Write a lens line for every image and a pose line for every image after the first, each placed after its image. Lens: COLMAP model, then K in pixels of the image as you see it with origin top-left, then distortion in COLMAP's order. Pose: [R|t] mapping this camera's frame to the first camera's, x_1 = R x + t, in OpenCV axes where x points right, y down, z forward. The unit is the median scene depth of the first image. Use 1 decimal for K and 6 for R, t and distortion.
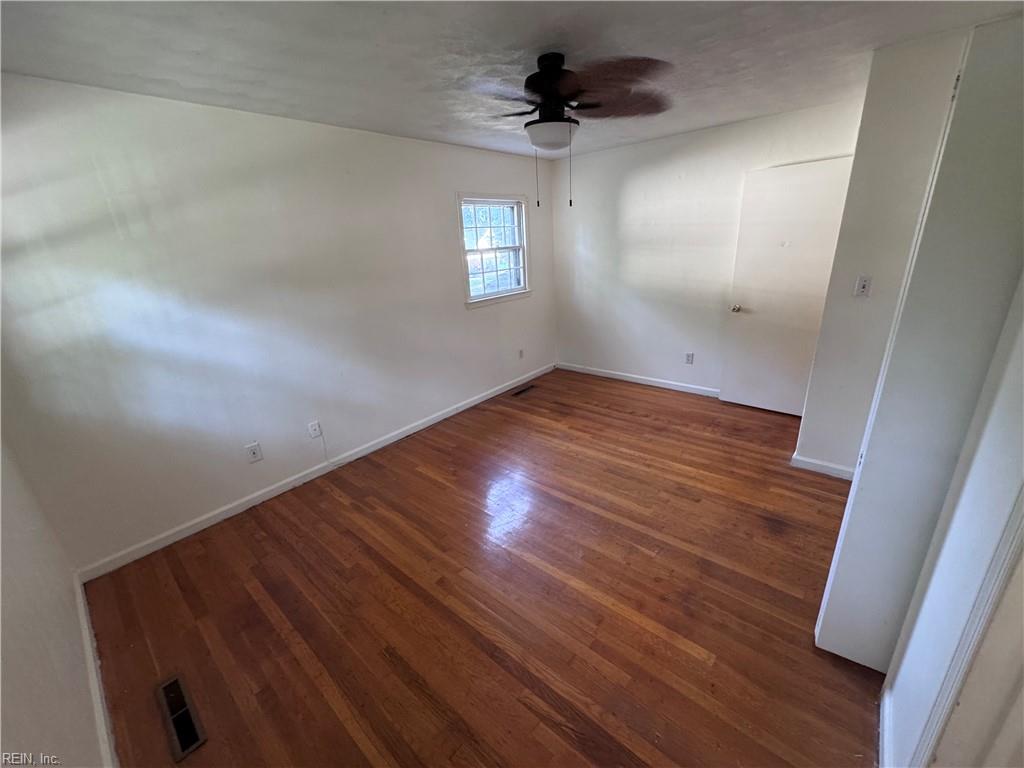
lens RADIAL K [[409.1, 0, 513.6], [0, 409.1, 384.4], [0, 0, 1]] dist [0.000903, 0.000669]
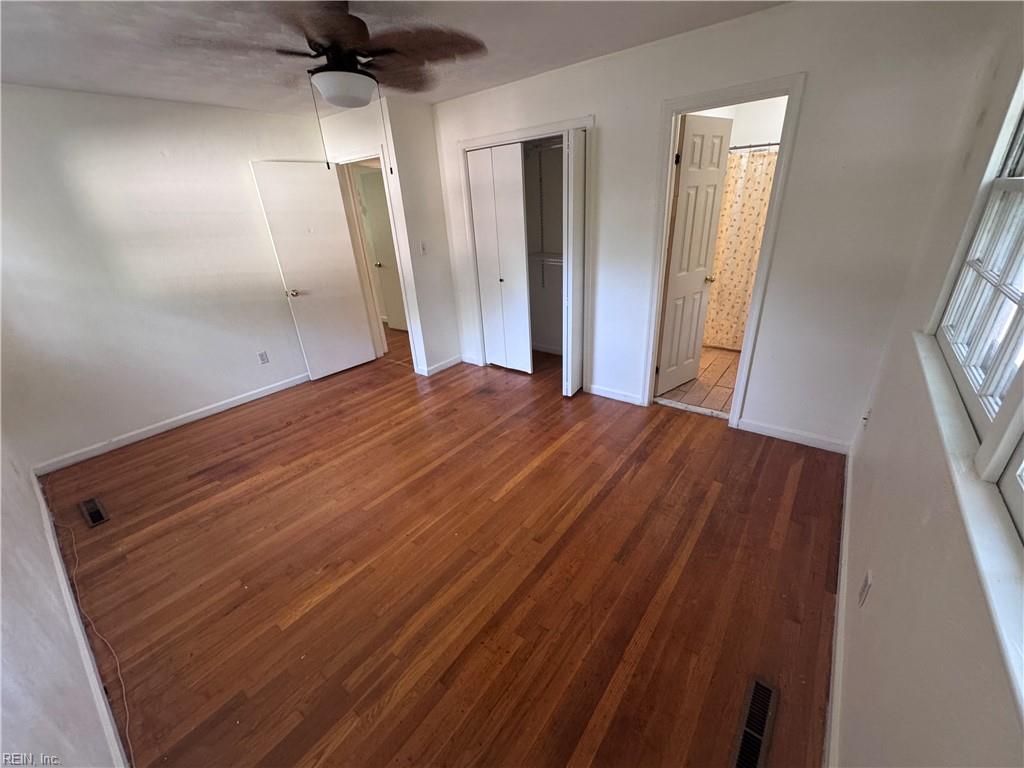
lens RADIAL K [[409.1, 0, 511.4], [0, 409.1, 384.3], [0, 0, 1]] dist [0.000903, 0.000669]
pose [[-0.042912, -0.348729, 0.936241, -0.579874], [0.388996, 0.857323, 0.337163, -0.125754], [-0.920239, 0.378662, 0.098864, 0.481089]]
